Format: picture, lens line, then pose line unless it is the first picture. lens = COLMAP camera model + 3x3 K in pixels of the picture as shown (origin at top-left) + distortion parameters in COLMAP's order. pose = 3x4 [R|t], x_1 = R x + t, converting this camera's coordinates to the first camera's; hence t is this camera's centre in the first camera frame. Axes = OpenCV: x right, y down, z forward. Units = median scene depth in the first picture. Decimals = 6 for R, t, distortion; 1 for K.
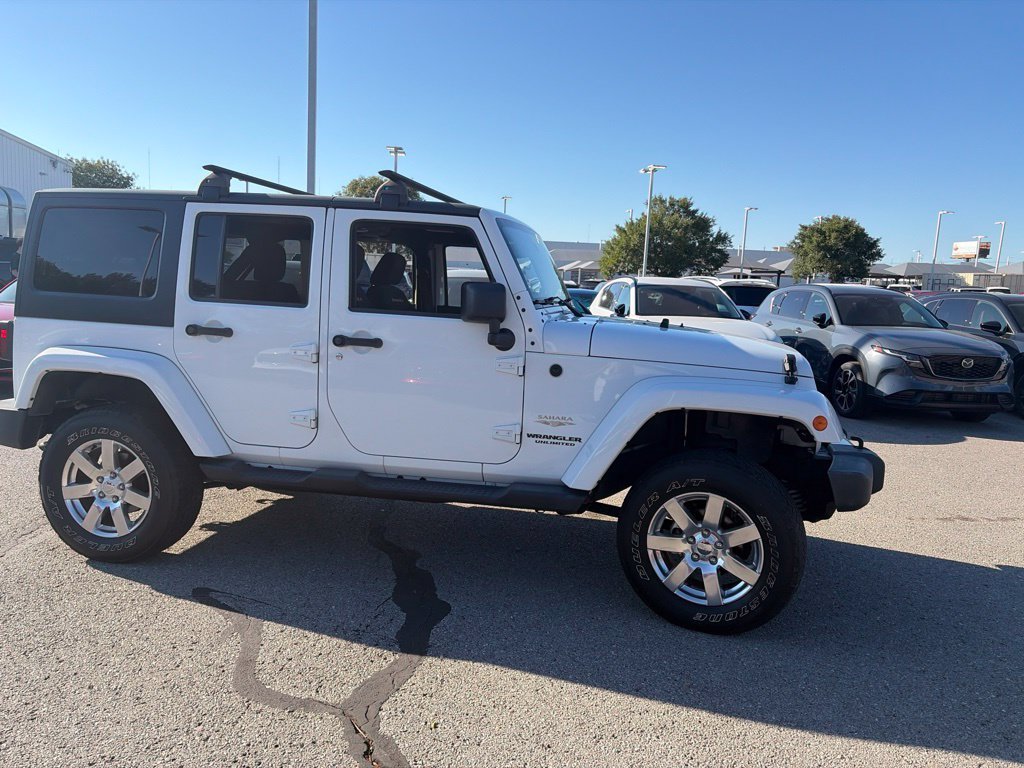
lens RADIAL K [[772.7, 0, 520.6], [0, 772.7, 367.8], [0, 0, 1]] dist [0.052680, -0.052162]
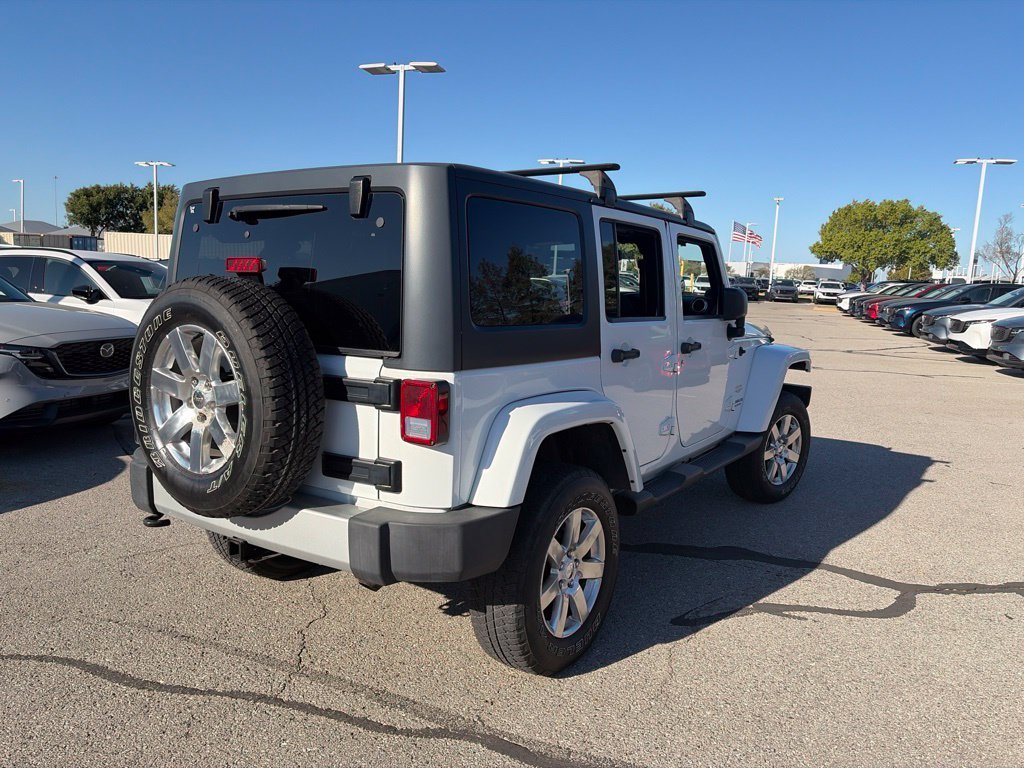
lens RADIAL K [[772.7, 0, 517.7], [0, 772.7, 388.3], [0, 0, 1]] dist [0.052680, -0.052162]
pose [[0.390742, -0.157664, 0.906897, -1.292145], [0.084607, 0.987203, 0.135172, -0.143037], [-0.916604, 0.023912, 0.399082, 0.780264]]
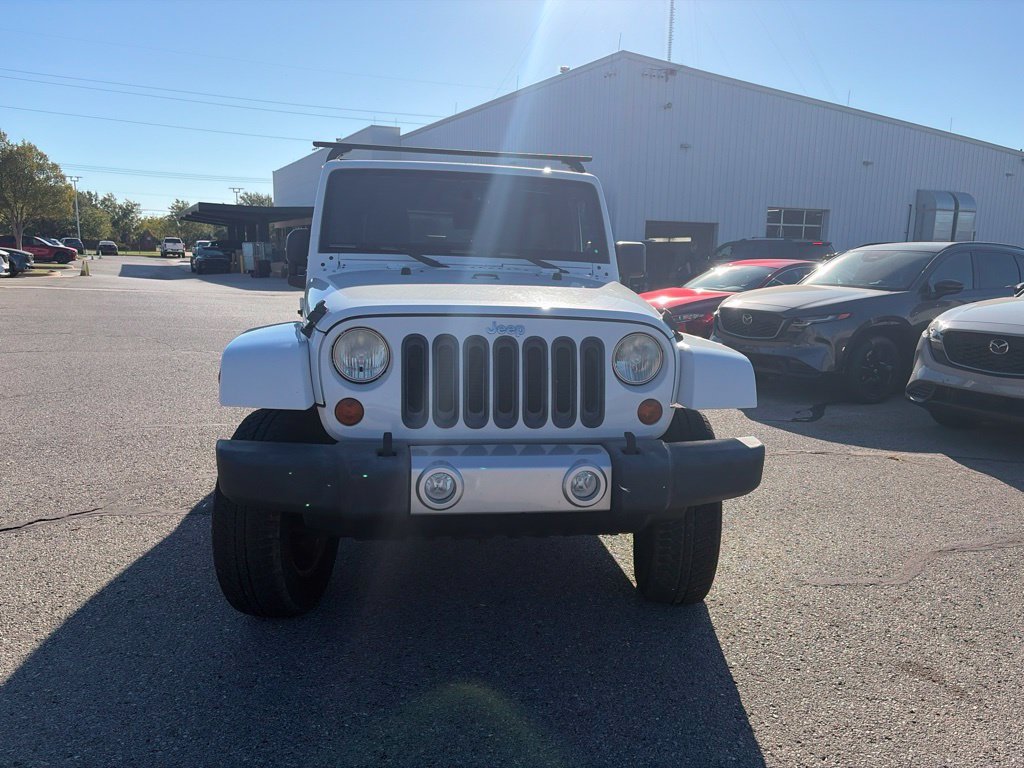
lens RADIAL K [[772.7, 0, 518.6], [0, 772.7, 381.6], [0, 0, 1]] dist [0.052680, -0.052162]
pose [[0.358452, 0.118067, -0.926052, 1.059630], [-0.112863, 0.990175, 0.082556, -0.020866], [0.926701, 0.074924, 0.368255, 0.850885]]
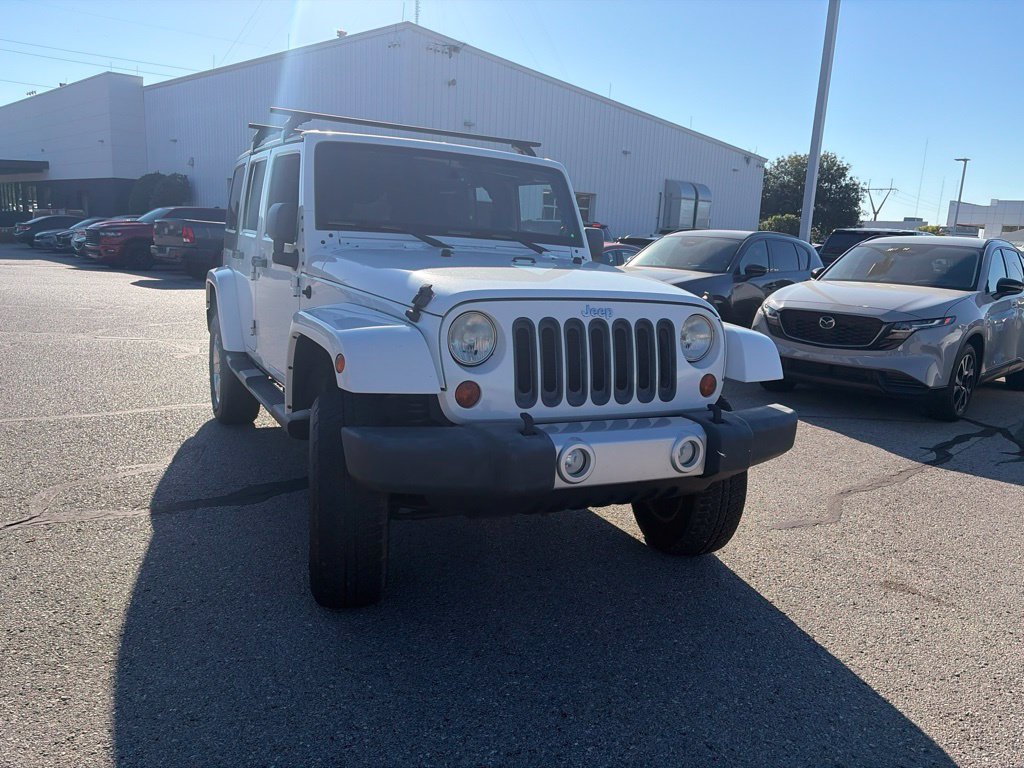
lens RADIAL K [[772.7, 0, 518.6], [0, 772.7, 385.7], [0, 0, 1]] dist [0.052680, -0.052162]
pose [[0.626124, 0.136828, -0.767624, 0.934043], [-0.112930, 0.990016, 0.084356, 0.007507], [0.771502, 0.033870, 0.635325, 0.560292]]
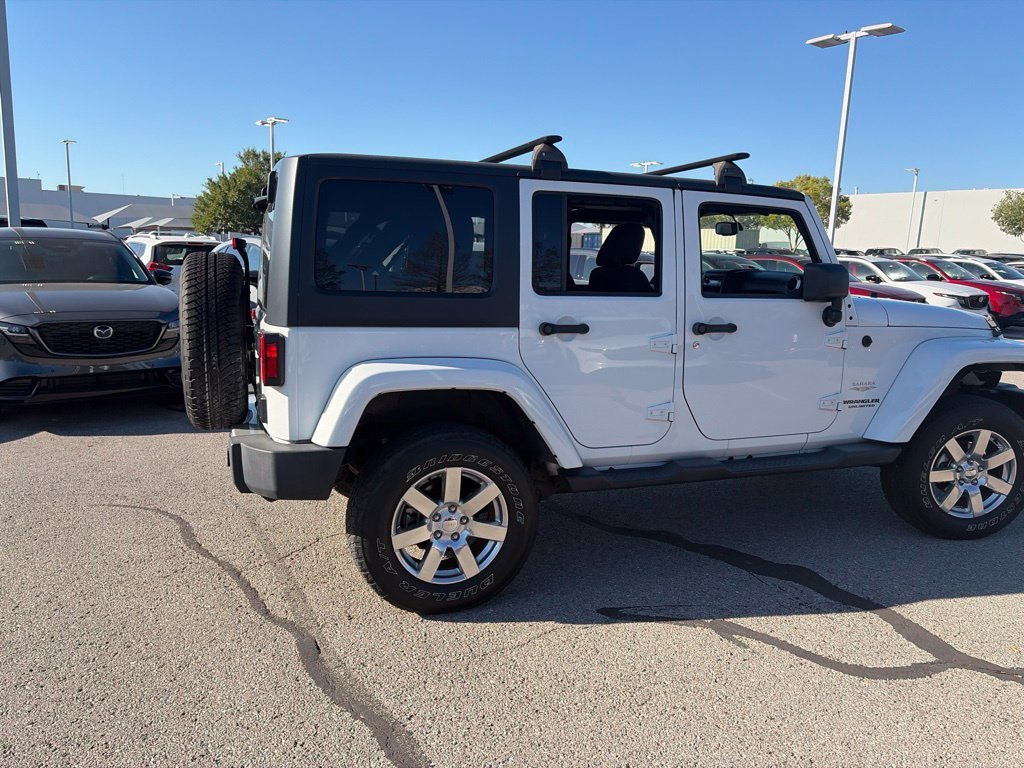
lens RADIAL K [[772.7, 0, 517.6], [0, 772.7, 388.7], [0, 0, 1]] dist [0.052680, -0.052162]
pose [[0.854432, -0.110423, 0.507694, -0.921347], [0.069808, 0.992693, 0.098424, -0.071073], [-0.514853, -0.048656, 0.855897, 0.280355]]
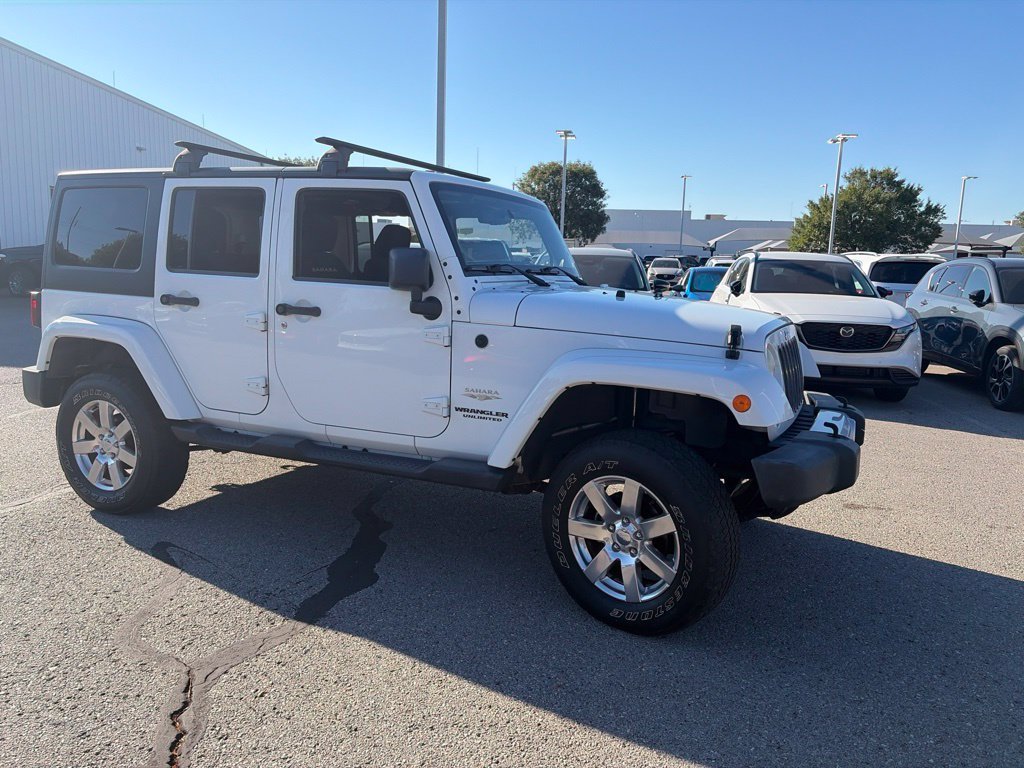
lens RADIAL K [[772.7, 0, 517.3], [0, 772.7, 371.0], [0, 0, 1]] dist [0.052680, -0.052162]
pose [[0.970704, 0.020058, -0.239439, 0.301169], [-0.014312, 0.999567, 0.025712, 0.014874], [0.239851, -0.021532, 0.970571, 0.090935]]
